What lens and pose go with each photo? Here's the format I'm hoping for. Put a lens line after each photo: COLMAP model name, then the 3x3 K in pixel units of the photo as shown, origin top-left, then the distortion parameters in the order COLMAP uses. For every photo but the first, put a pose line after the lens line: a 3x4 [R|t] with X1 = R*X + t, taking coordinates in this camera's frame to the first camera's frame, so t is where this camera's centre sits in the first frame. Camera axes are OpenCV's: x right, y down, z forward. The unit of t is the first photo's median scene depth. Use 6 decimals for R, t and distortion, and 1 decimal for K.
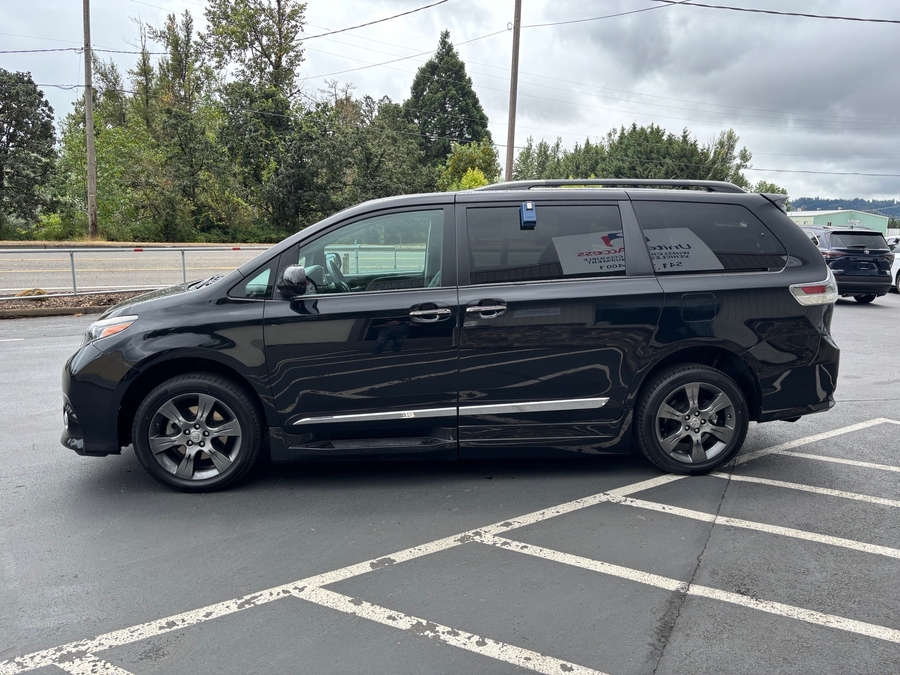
lens RADIAL K [[683.5, 0, 454.9], [0, 683.5, 343.5], [0, 0, 1]] dist [0.057206, -0.077508]
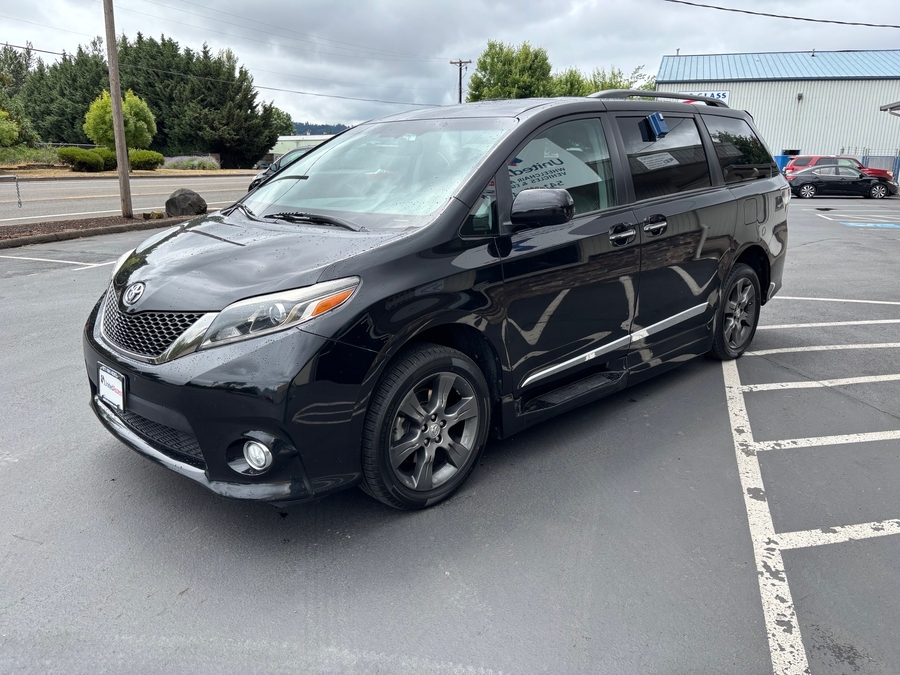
lens RADIAL K [[683.5, 0, 454.9], [0, 683.5, 343.5], [0, 0, 1]] dist [0.057206, -0.077508]
pose [[0.774706, -0.177038, 0.607032, -0.786528], [0.112607, 0.983287, 0.143059, -0.059971], [-0.622214, -0.042473, 0.781694, 0.413420]]
